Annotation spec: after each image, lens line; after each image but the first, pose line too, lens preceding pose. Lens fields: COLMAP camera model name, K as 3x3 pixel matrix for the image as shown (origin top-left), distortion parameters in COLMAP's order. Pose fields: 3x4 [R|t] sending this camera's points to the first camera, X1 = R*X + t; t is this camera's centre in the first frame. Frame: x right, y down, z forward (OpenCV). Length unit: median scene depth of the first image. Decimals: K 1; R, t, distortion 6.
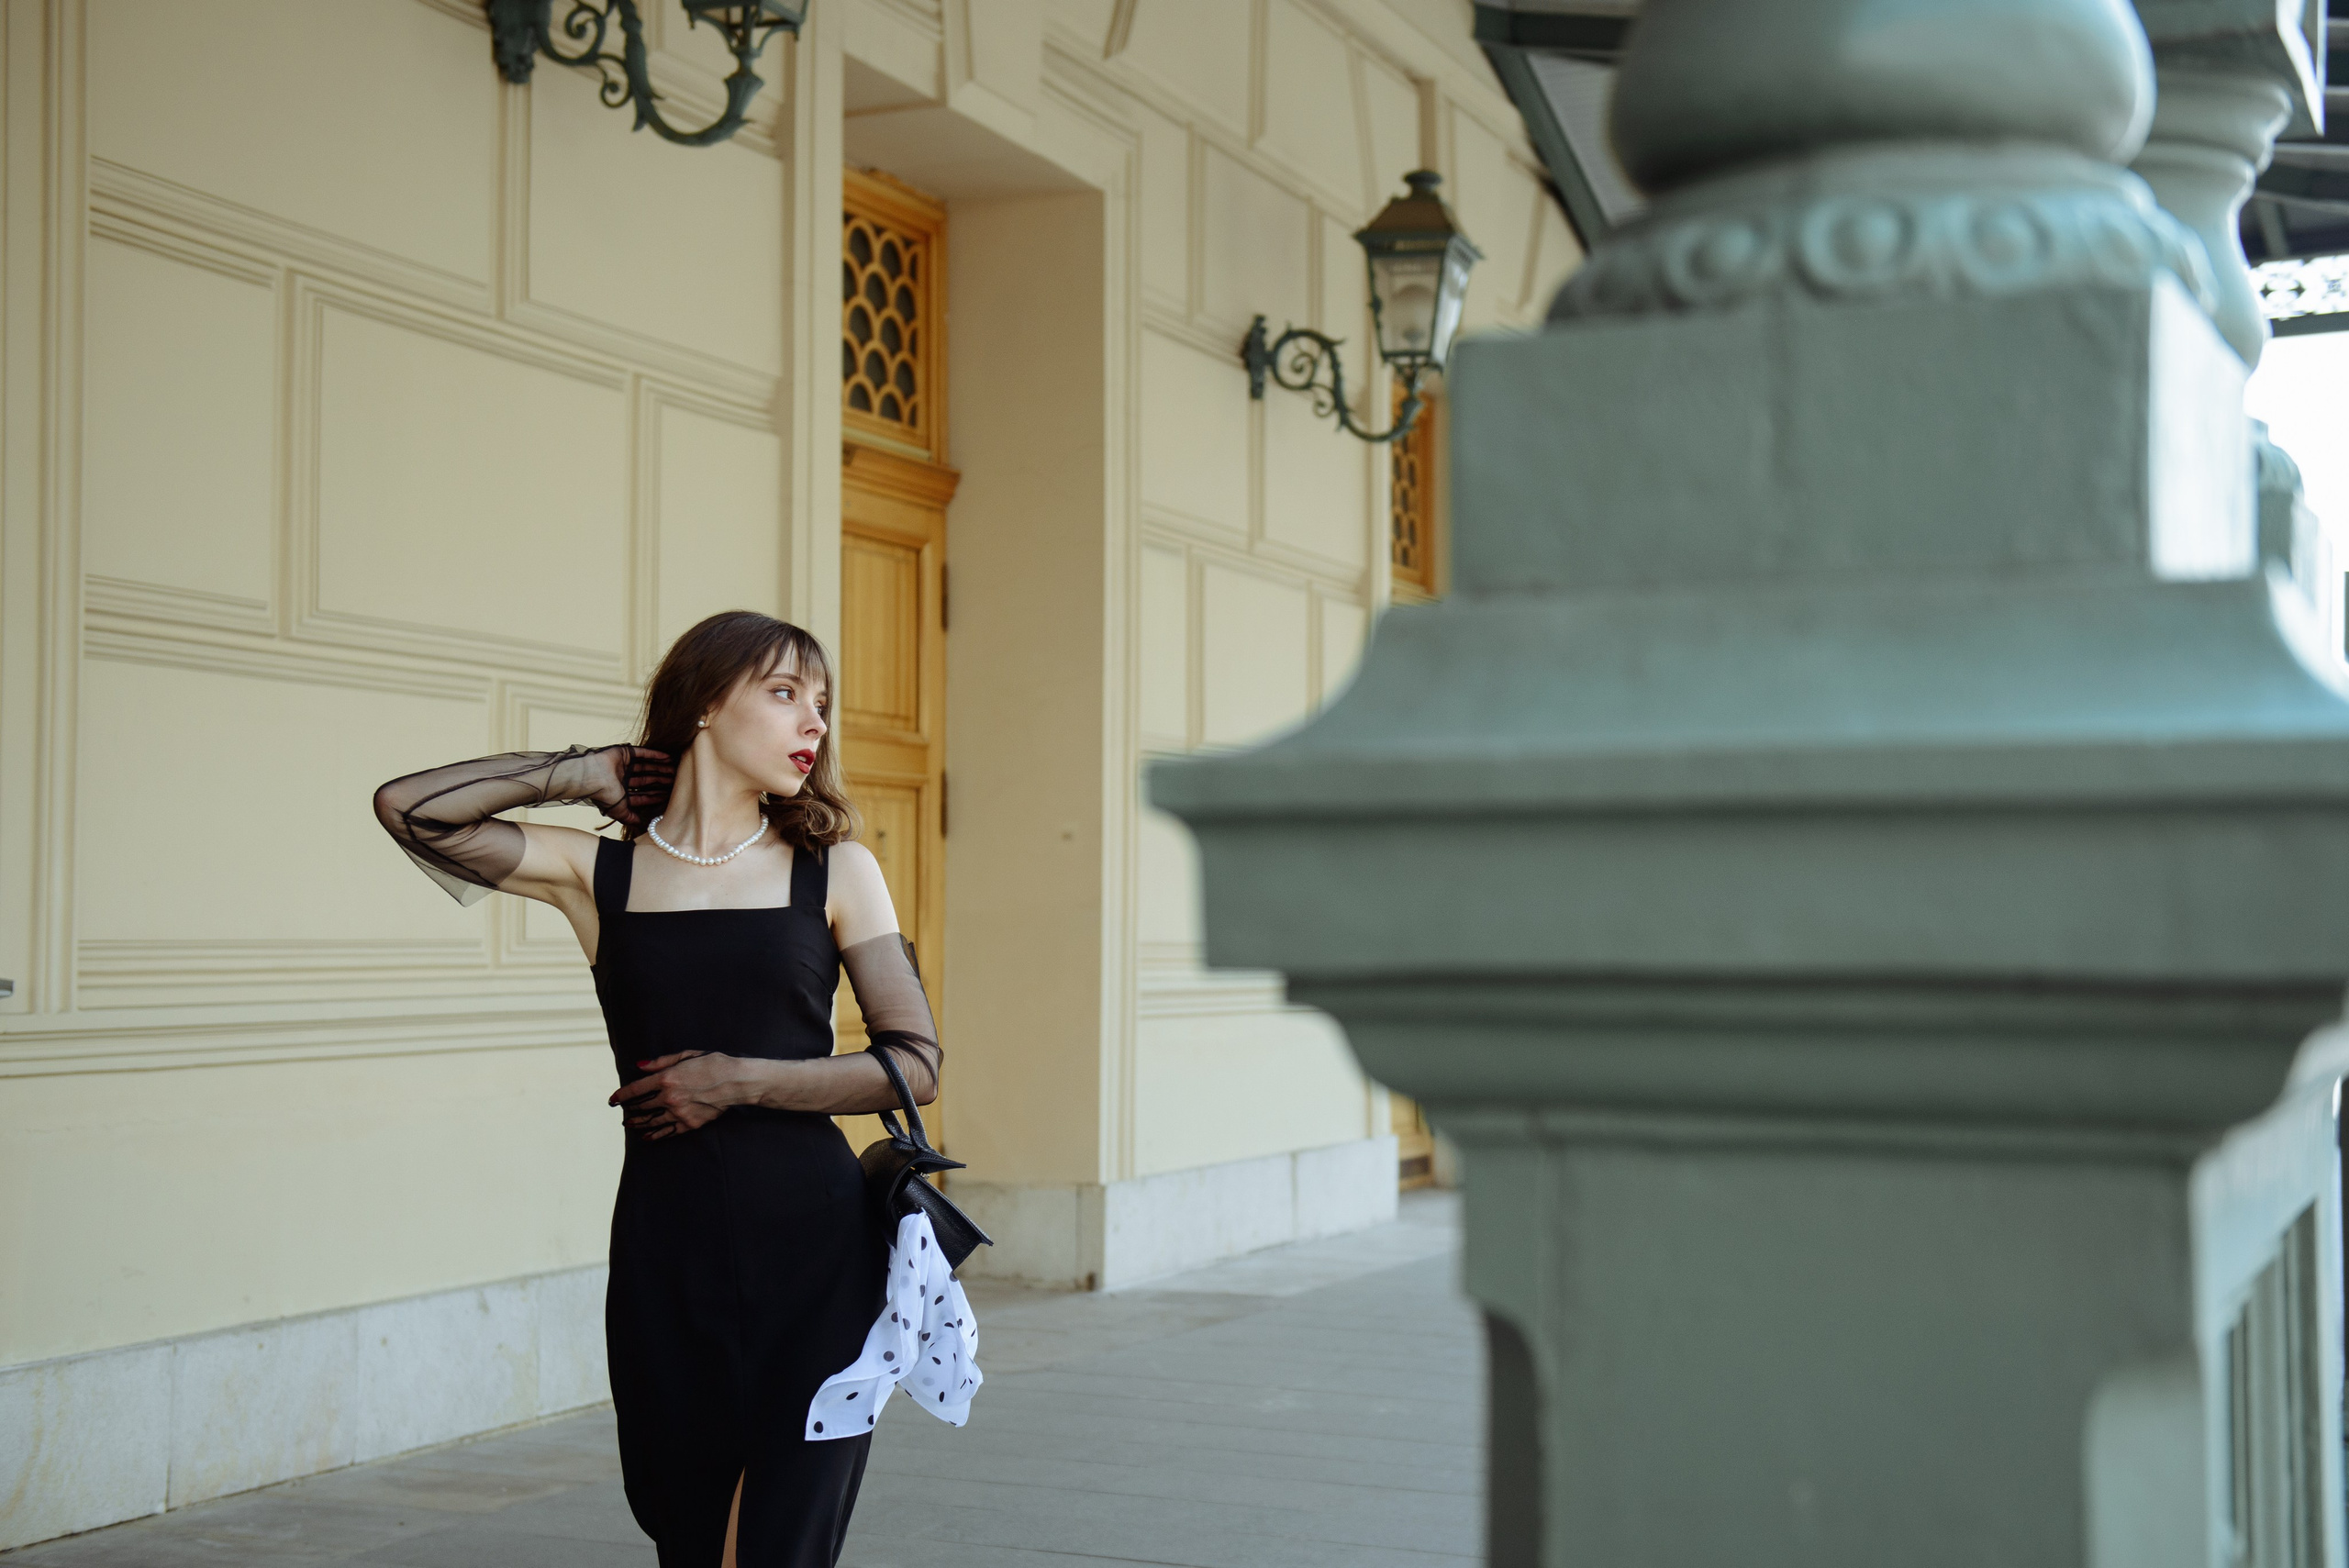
lens RADIAL K [[2932.3, 0, 1196.1], [0, 2932.3, 859.8], [0, 0, 1]] dist [0.073900, 0.000000]
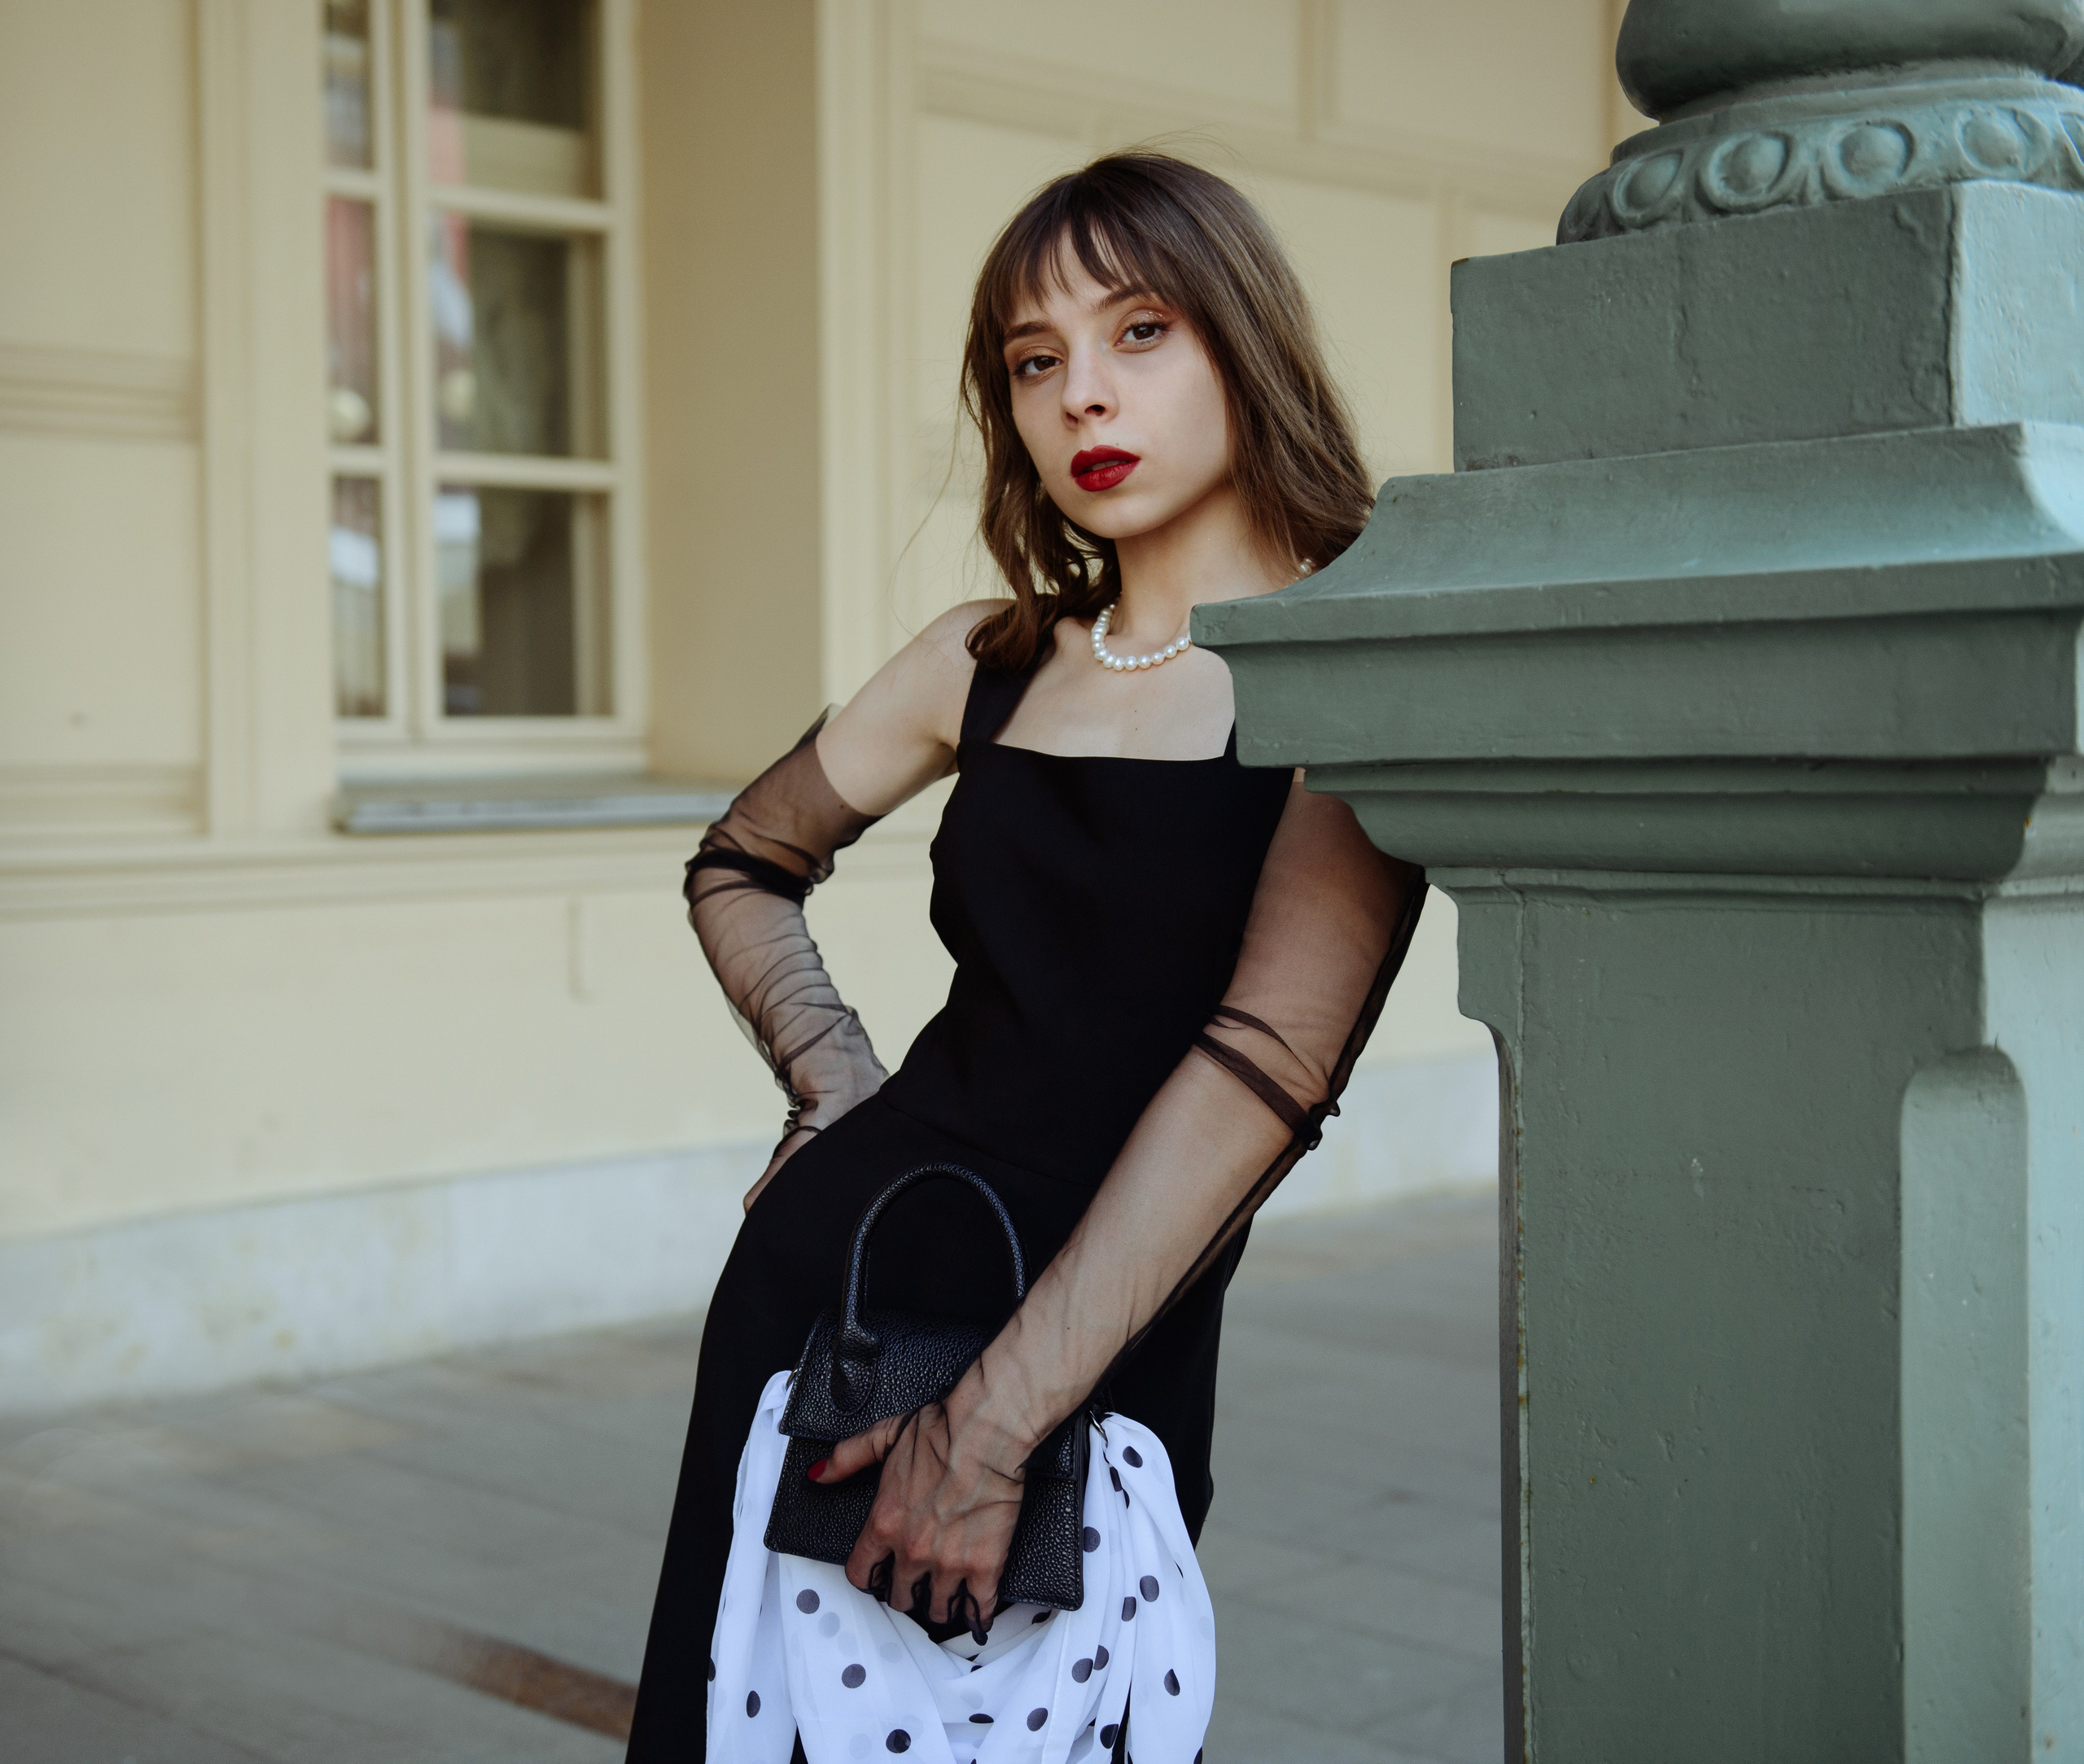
lens RADIAL K [[2960.9, 0, 1033.5], [0, 2960.9, 883.5], [0, 0, 1]] dist [0.080595, 0.000000]
pose [[0.935034, 0.003126, -0.354543, 0.266298], [0.022197, 0.997483, 0.067336, -0.000103], [0.353862, -0.070831, 0.932612, -0.203416]]
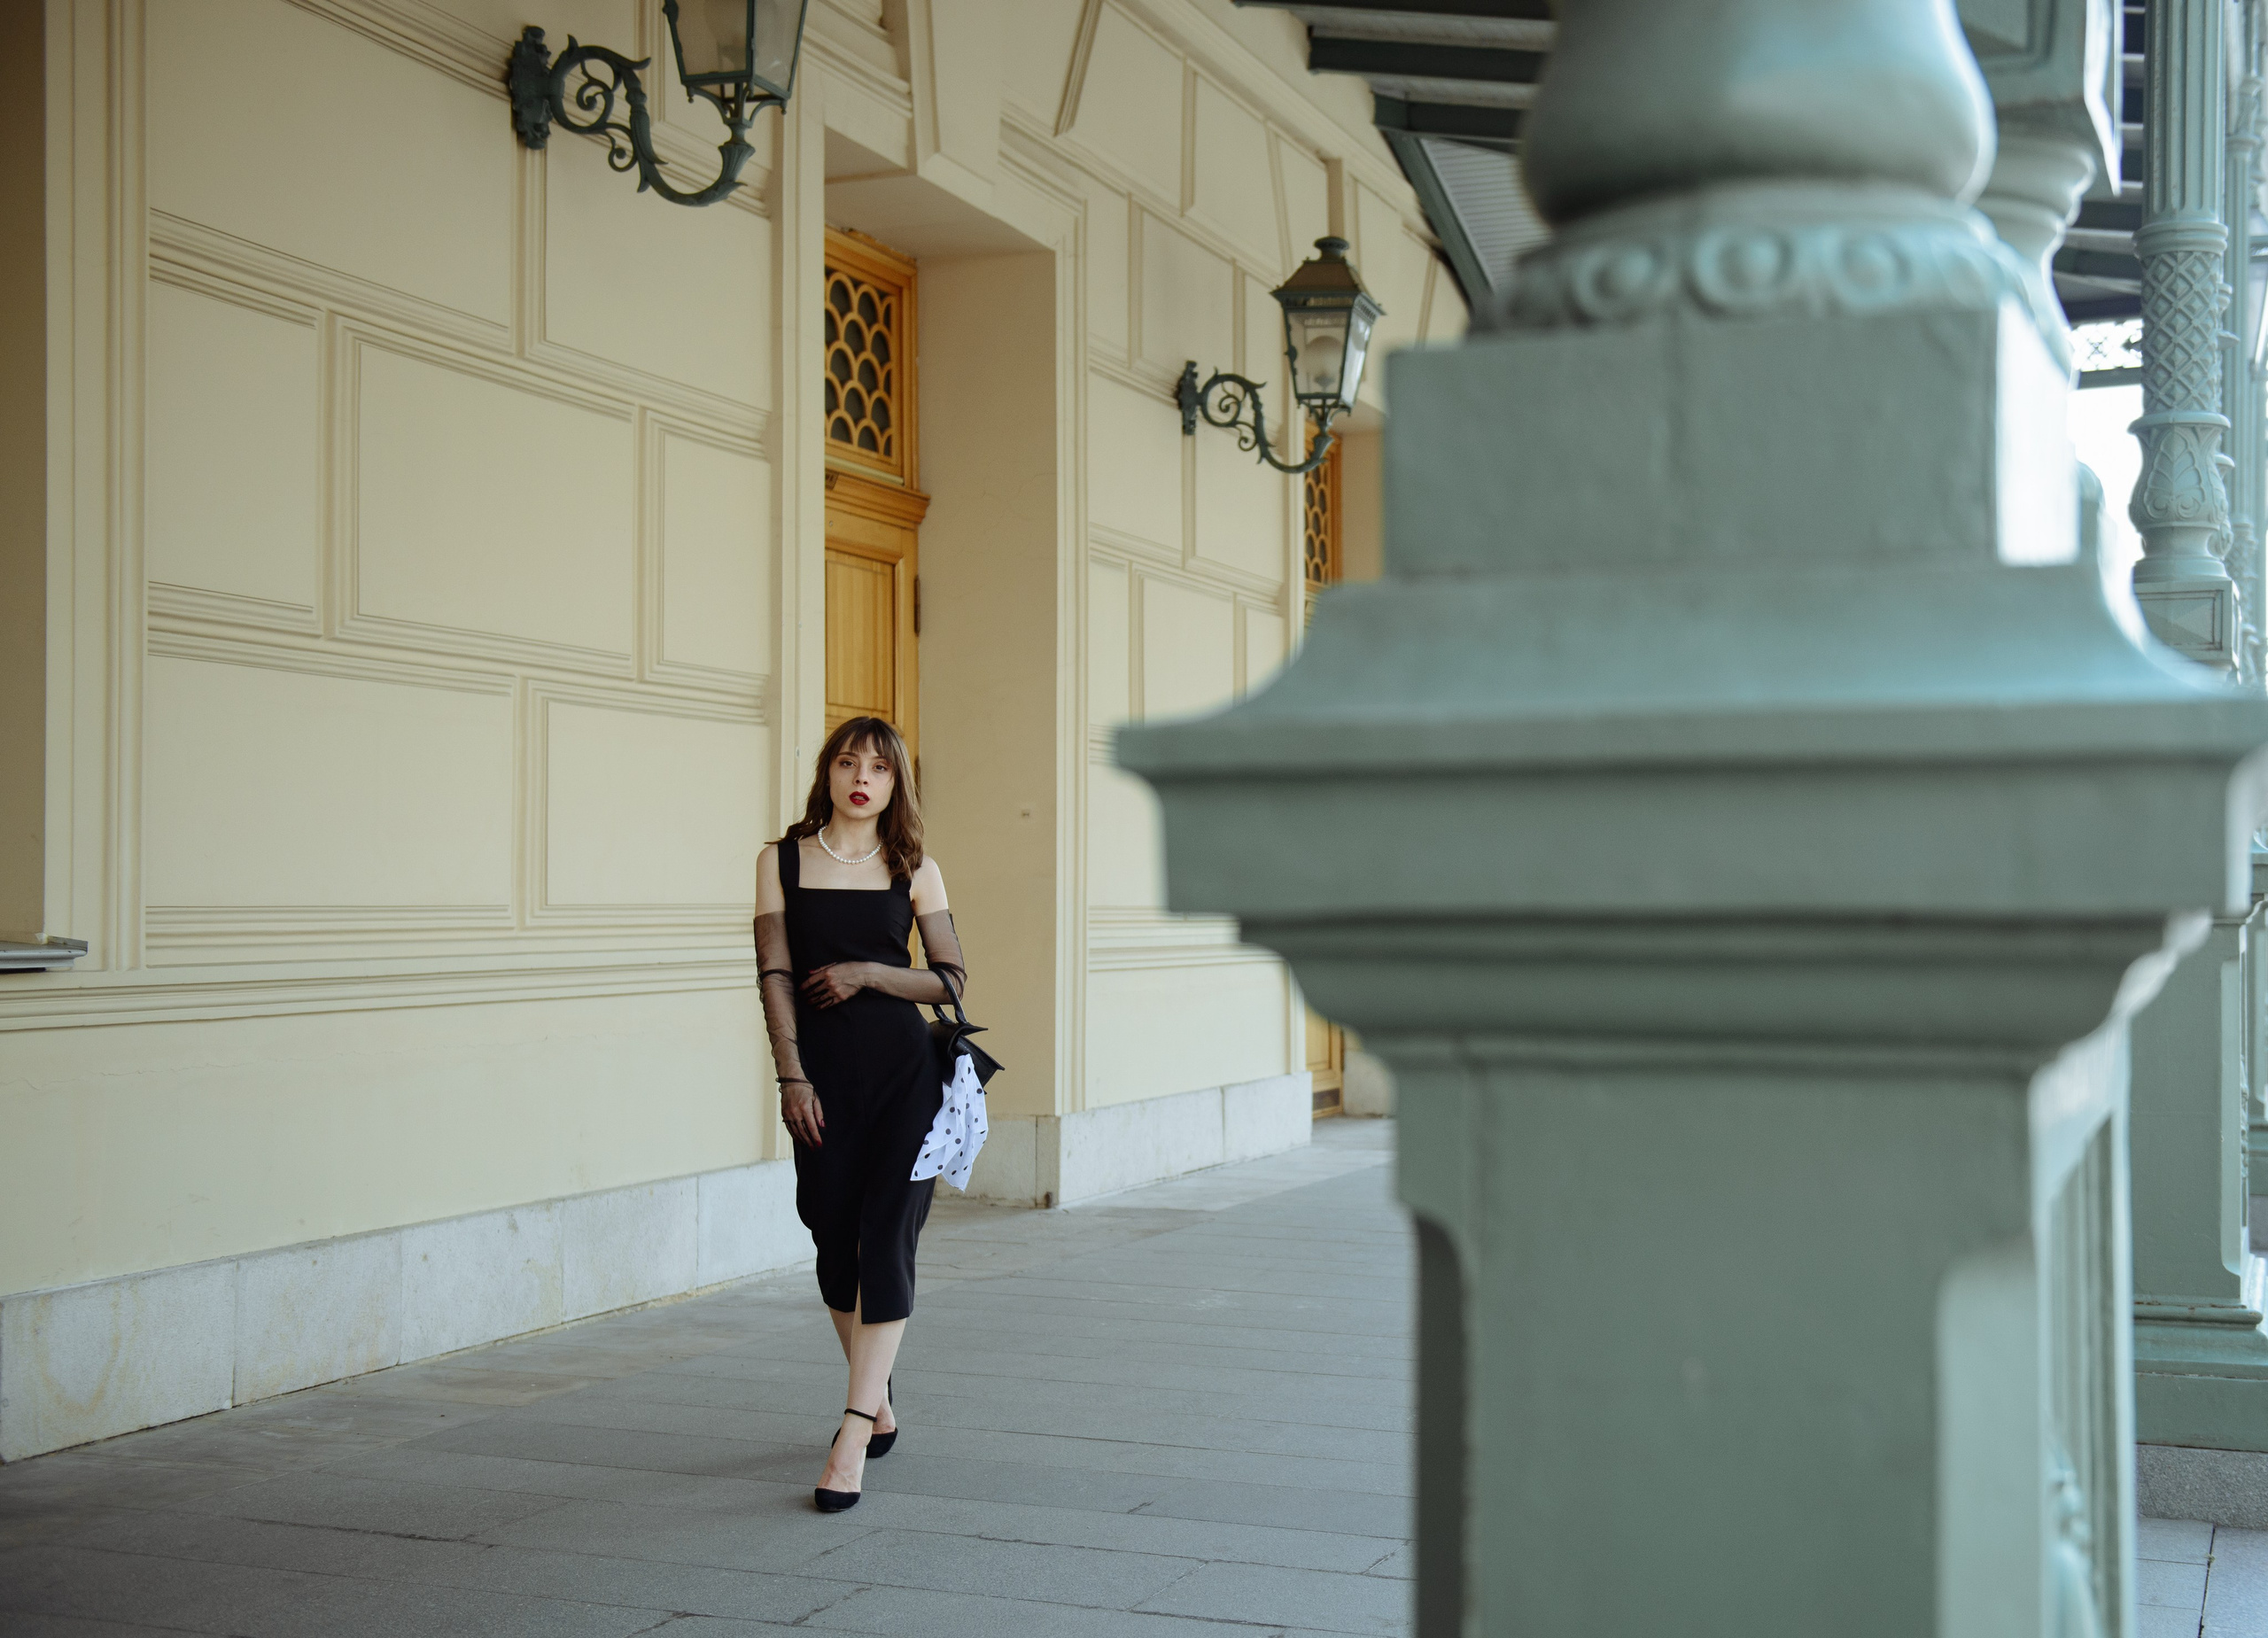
lens RADIAL K [[2535.7, 0, 1295.1], [0, 2535.7, 890.4], [0, 0, 1]] dist [0.031552, 0.000000]
pose [[0.998063, -0.003400, 0.062119, -0.005485], [0.002038, 0.999756, 0.021988, 0.005279], [-0.062179, -0.021819, 0.997827, 0.024273]]
